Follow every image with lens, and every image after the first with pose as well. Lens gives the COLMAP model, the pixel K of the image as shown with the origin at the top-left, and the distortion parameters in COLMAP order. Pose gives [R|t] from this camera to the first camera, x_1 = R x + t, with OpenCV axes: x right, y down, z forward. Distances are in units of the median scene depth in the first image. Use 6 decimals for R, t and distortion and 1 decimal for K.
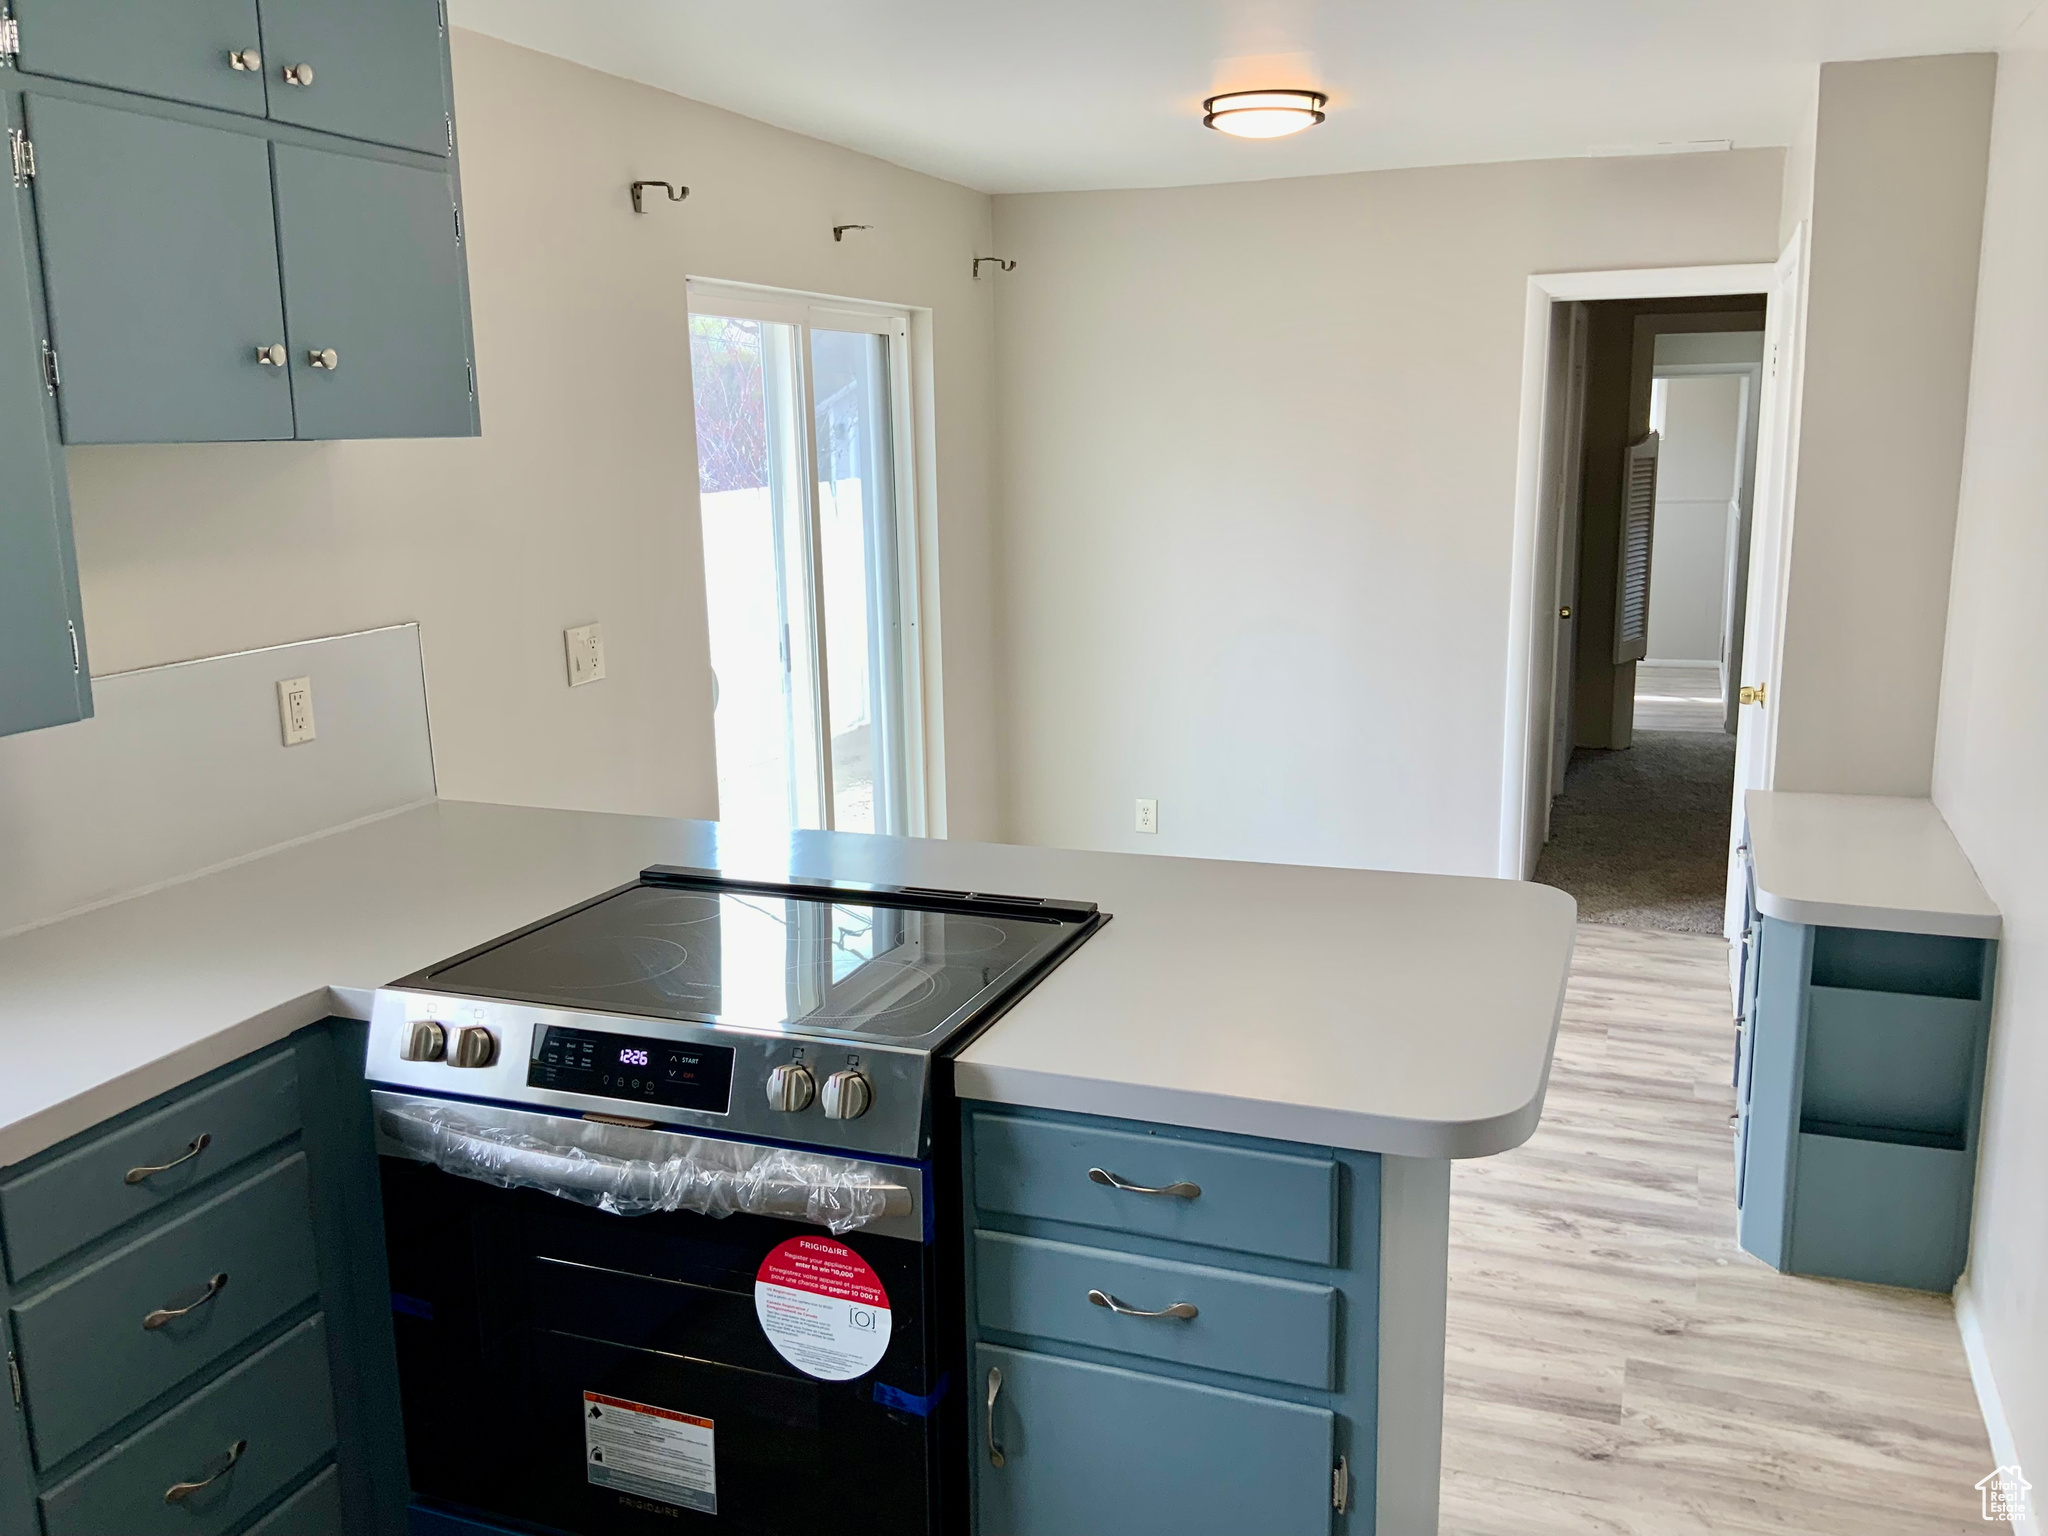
lens RADIAL K [[1683.6, 0, 1024.0], [0, 1683.6, 768.0], [0, 0, 1]] dist [0.085144, -0.153509]
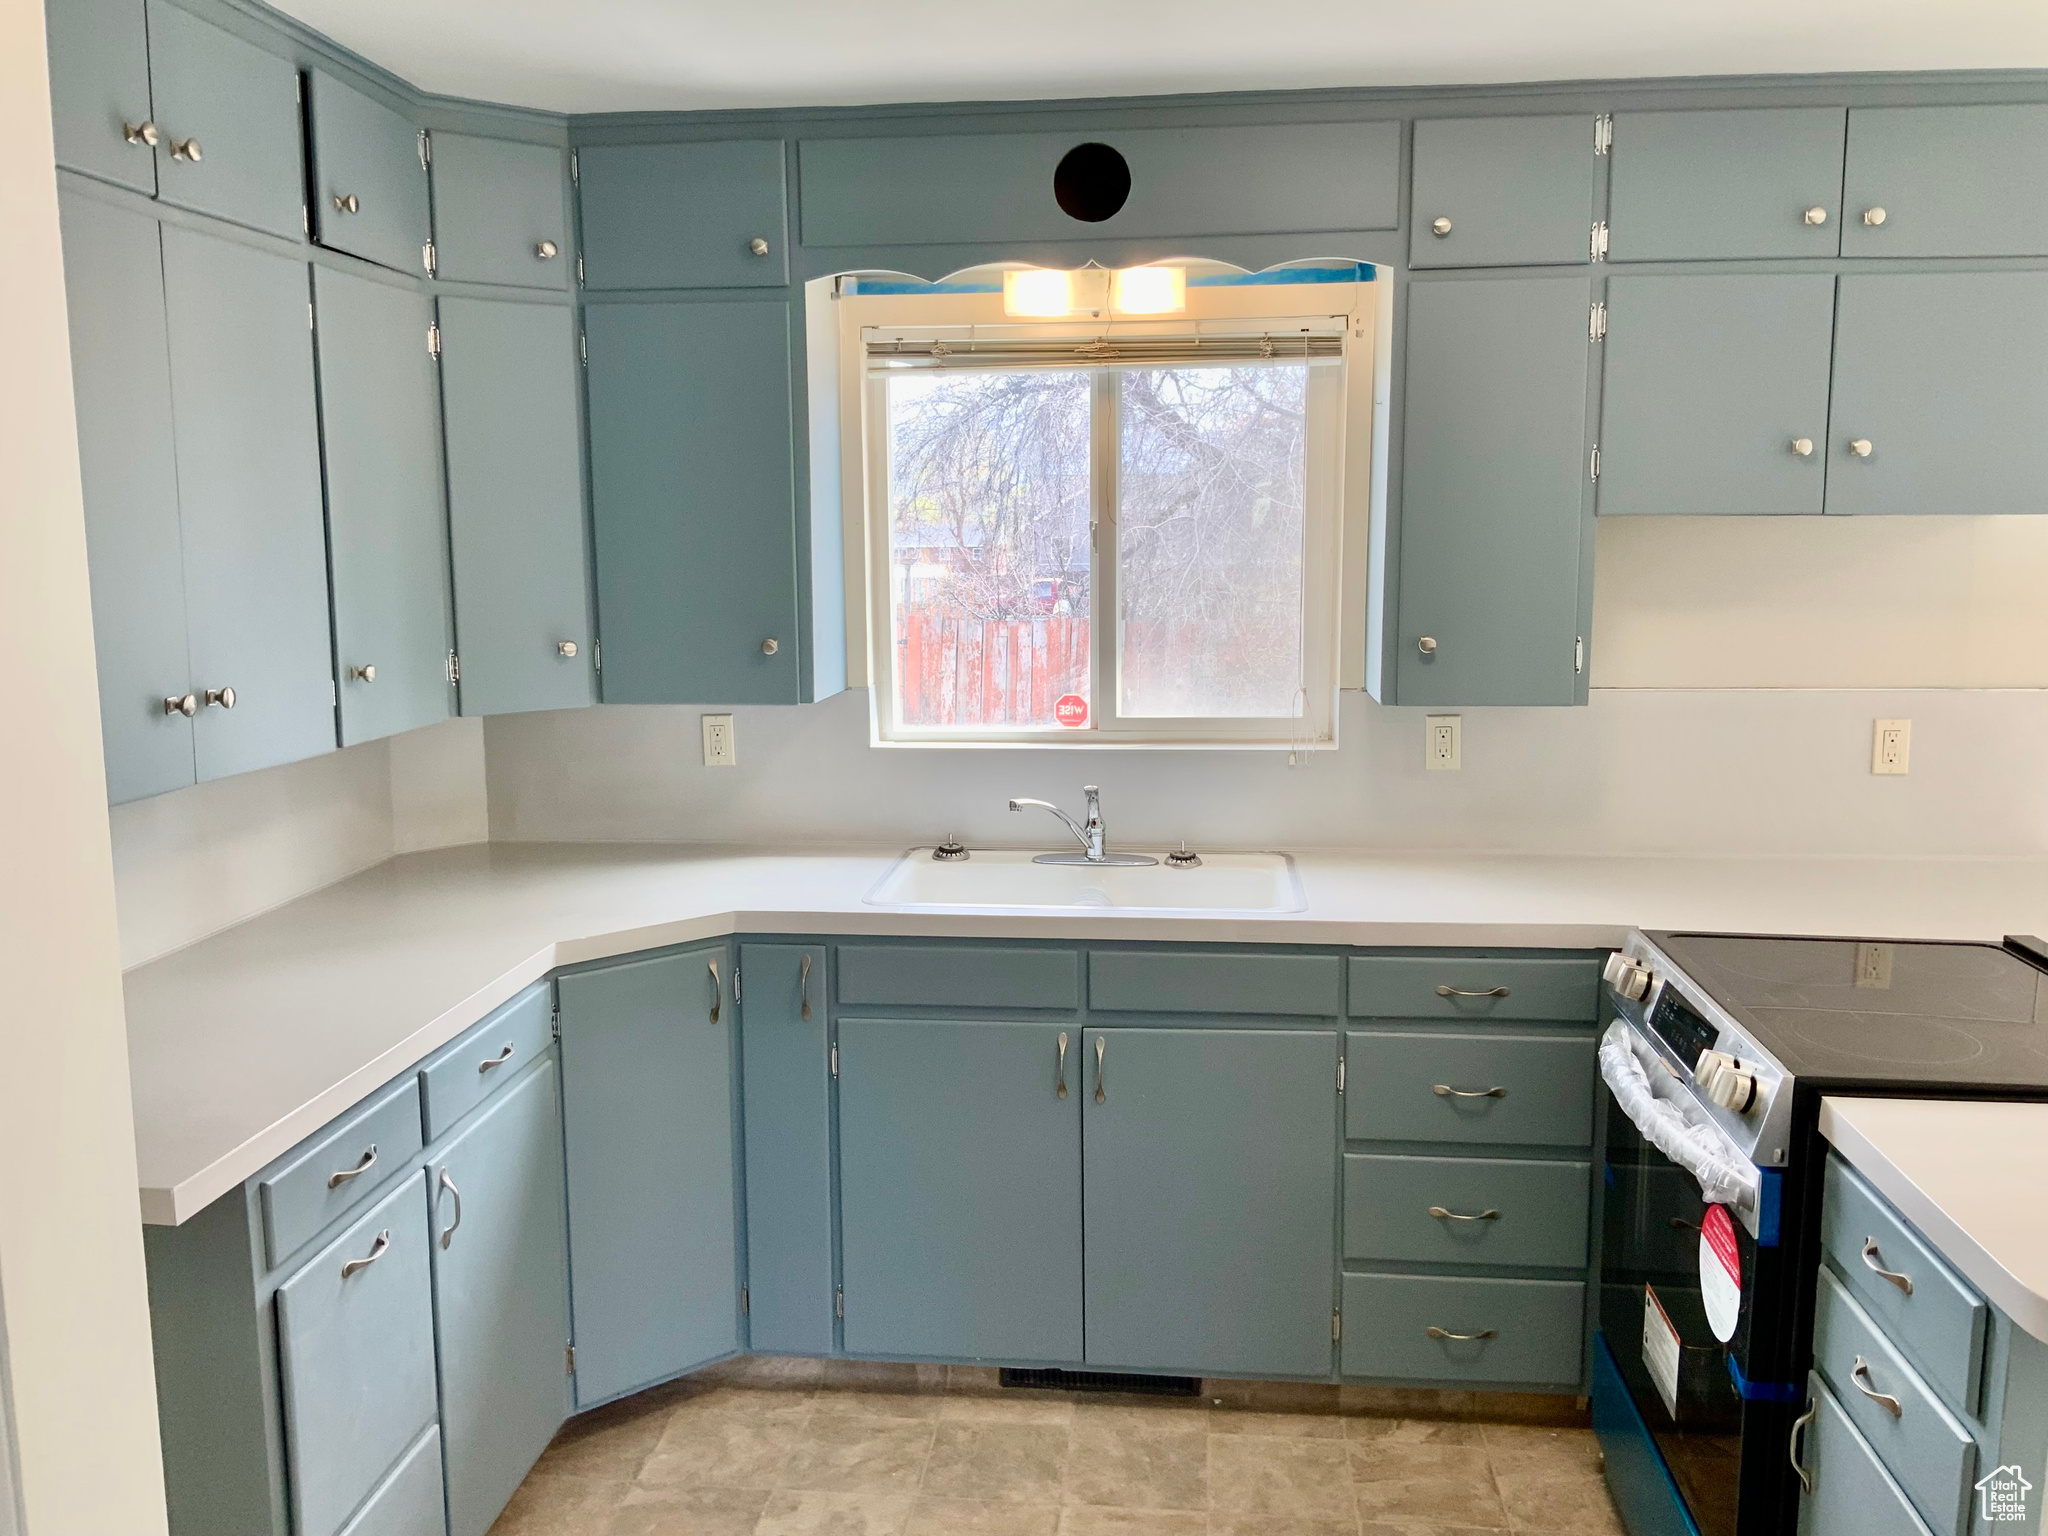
lens RADIAL K [[1728.4, 0, 1098.0], [0, 1728.4, 792.6], [0, 0, 1]] dist [0.003421, 0.001332]
pose [[0.302021, 0.172536, -0.937558, 0.642482], [-0.196757, 0.973591, 0.115785, -0.041021], [0.932775, 0.149502, 0.327993, 0.141080]]
